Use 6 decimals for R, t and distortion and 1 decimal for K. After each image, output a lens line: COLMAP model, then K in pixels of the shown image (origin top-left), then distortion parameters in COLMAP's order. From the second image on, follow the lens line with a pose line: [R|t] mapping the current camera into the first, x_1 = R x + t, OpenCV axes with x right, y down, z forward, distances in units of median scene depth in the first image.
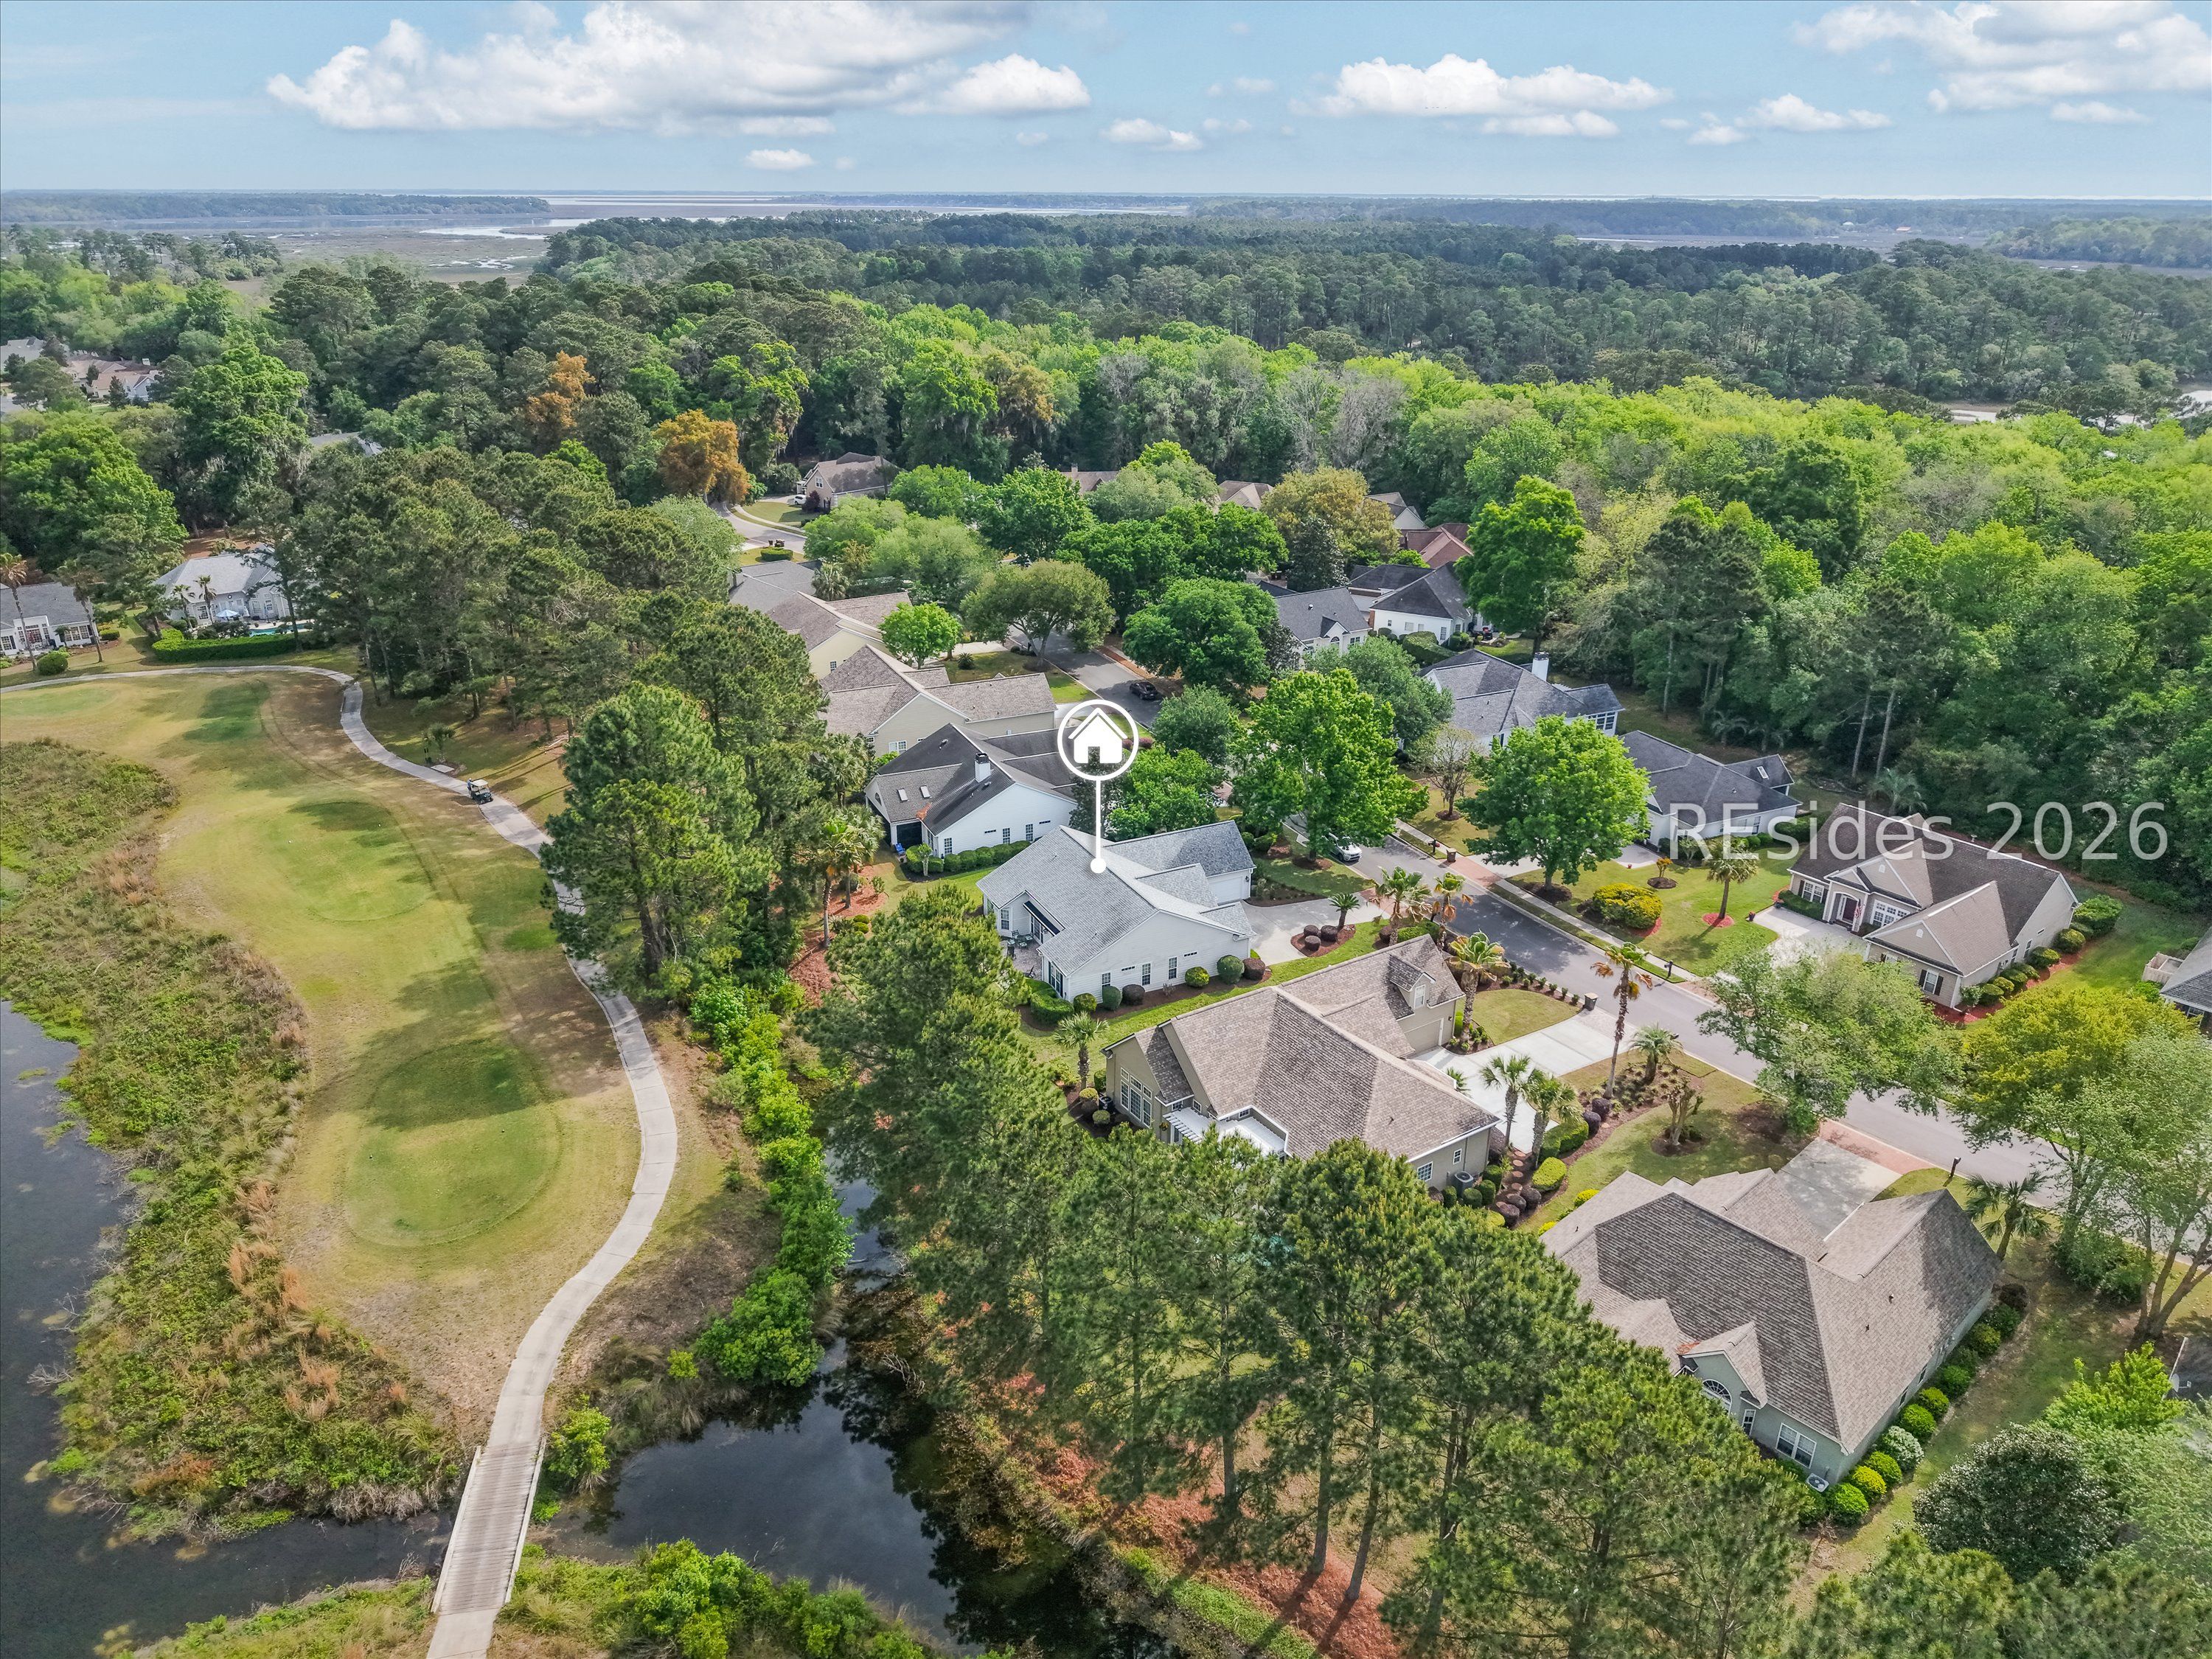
lens RADIAL K [[1489.4, 0, 1106.0], [0, 1489.4, 829.5], [0, 0, 1]] dist [-0.019680, -0.003322]
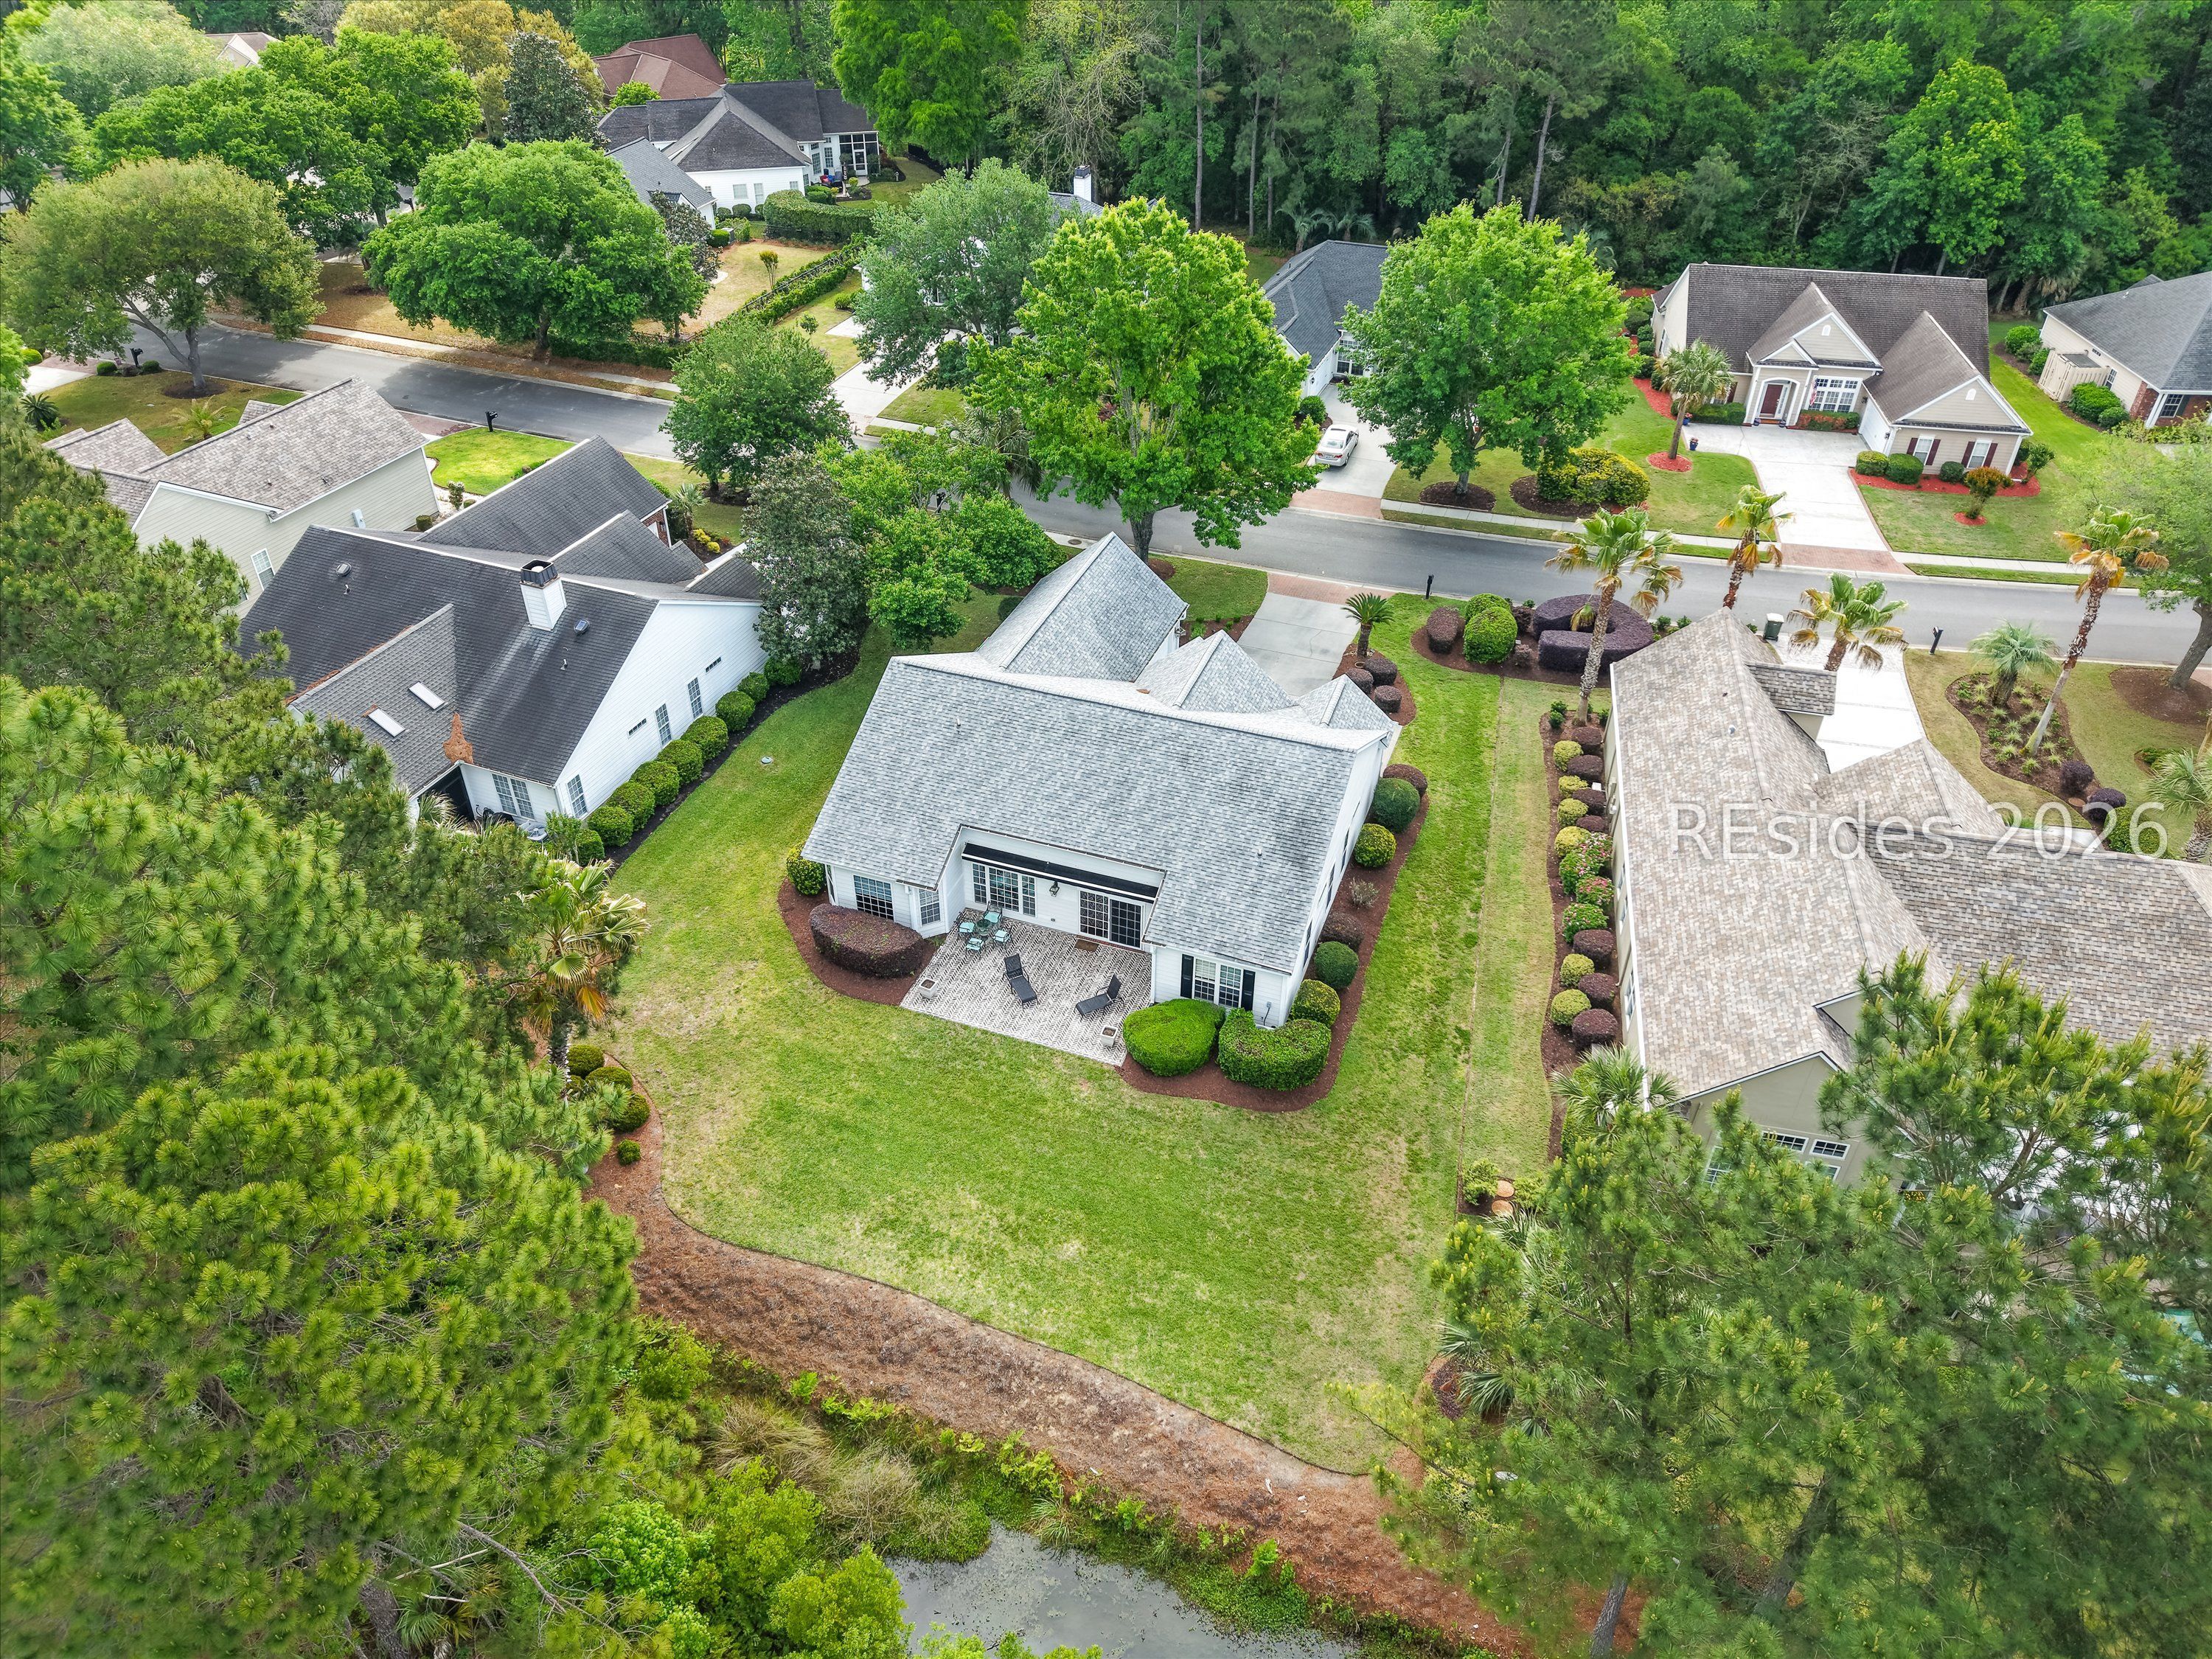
lens RADIAL K [[1501.1, 0, 1106.0], [0, 1501.1, 829.5], [0, 0, 1]] dist [0.005010, -0.007192]
pose [[0.722148, -0.411410, 0.556097, -0.237405], [0.267616, 0.907475, 0.323839, -0.078395], [-0.637874, -0.085040, 0.765431, 0.562170]]
